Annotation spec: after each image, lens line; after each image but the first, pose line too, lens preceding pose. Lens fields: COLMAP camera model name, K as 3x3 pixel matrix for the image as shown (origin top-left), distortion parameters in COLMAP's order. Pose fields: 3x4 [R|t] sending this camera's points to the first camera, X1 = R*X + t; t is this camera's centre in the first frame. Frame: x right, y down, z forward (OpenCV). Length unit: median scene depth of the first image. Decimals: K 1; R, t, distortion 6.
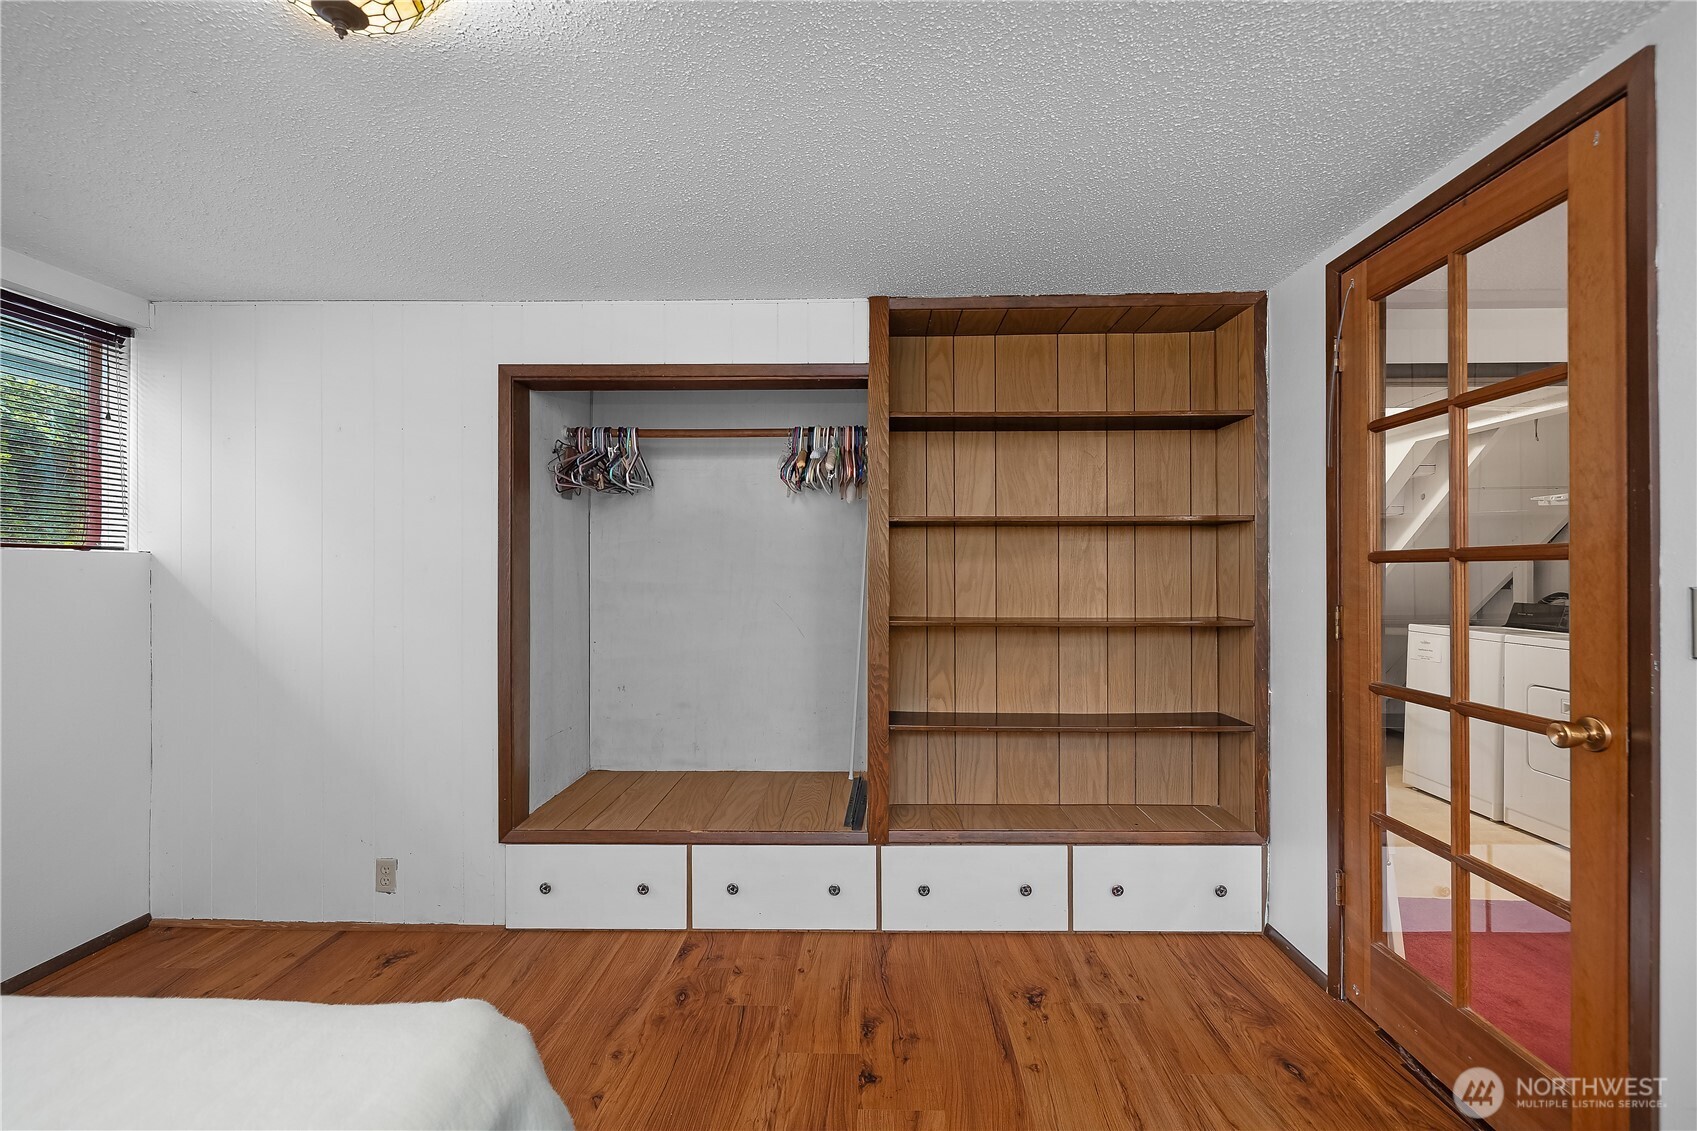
lens RADIAL K [[880.8, 0, 848.8], [0, 880.8, 572.3], [0, 0, 1]] dist [0.002215, 0.000173]
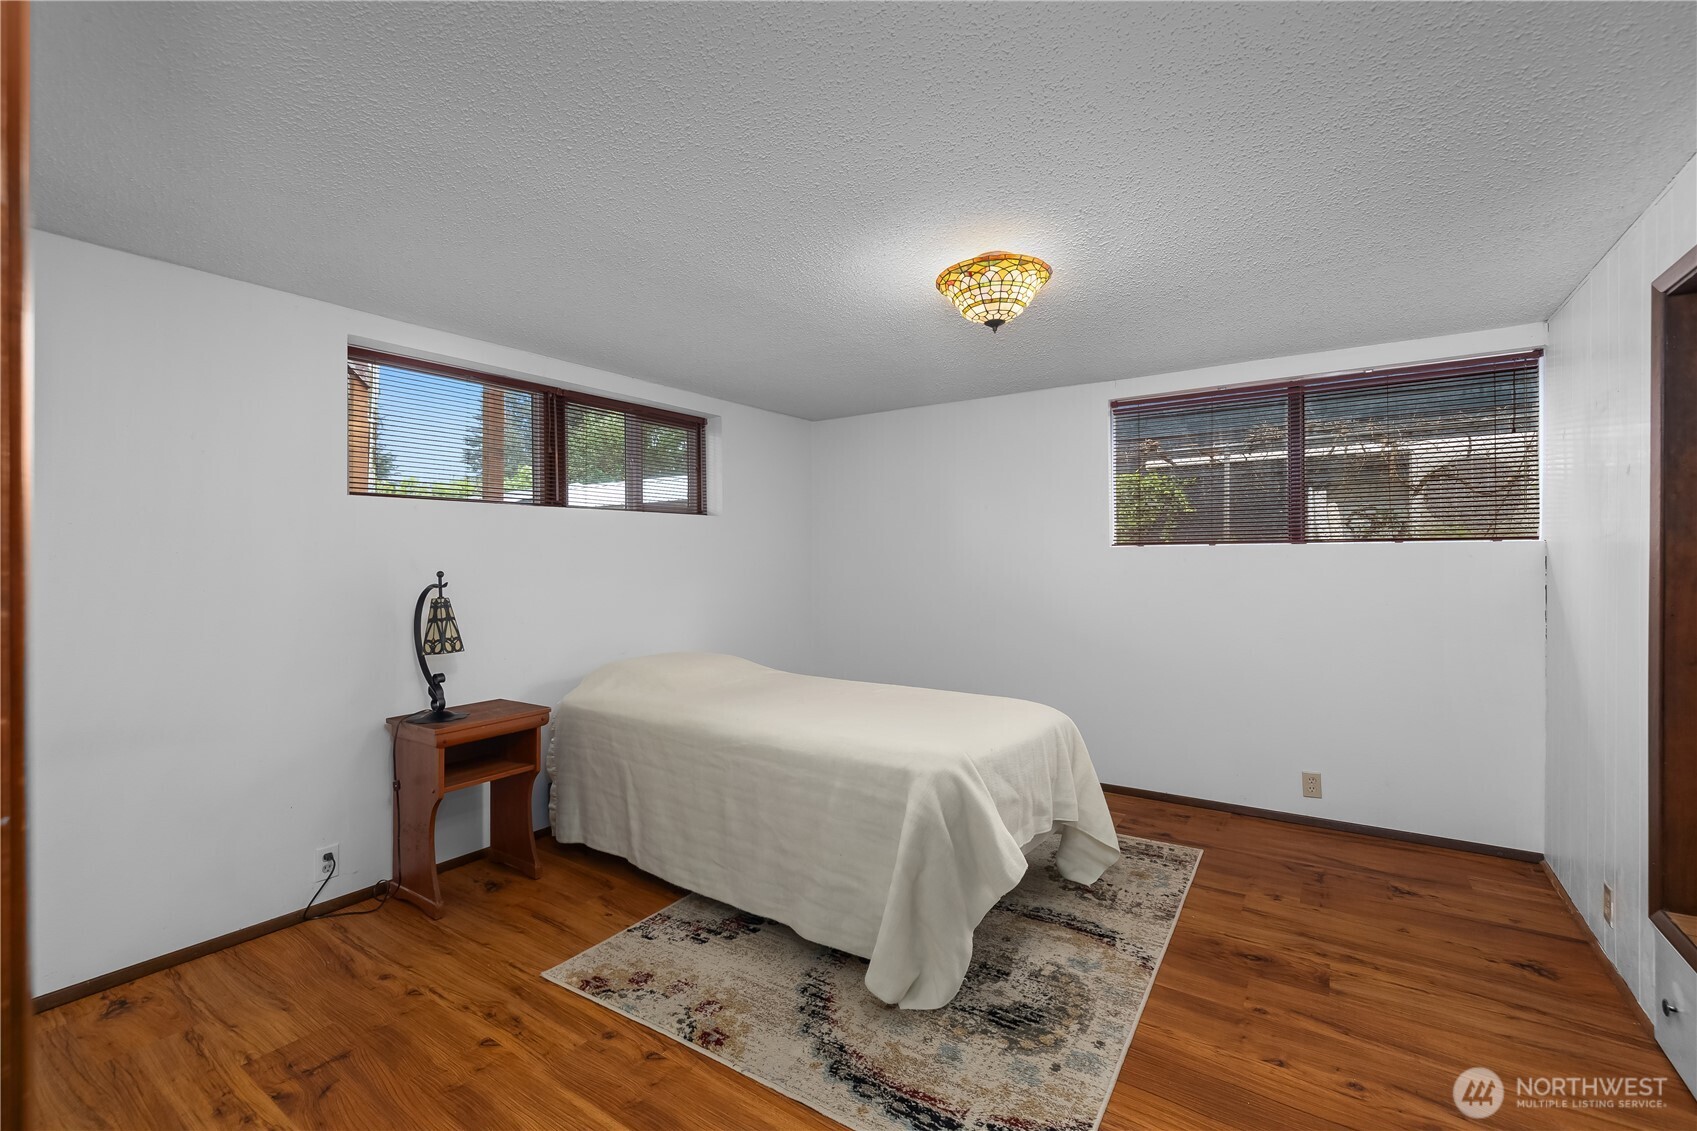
lens RADIAL K [[723.9, 0, 849.9], [0, 723.9, 564.7], [0, 0, 1]] dist [0.001581, 0.000061]
pose [[-0.545427, 0.004669, -0.838145, 0.516913], [0.009605, 0.999954, -0.000680, 0.002094], [0.838103, -0.008421, -0.545447, 0.800941]]
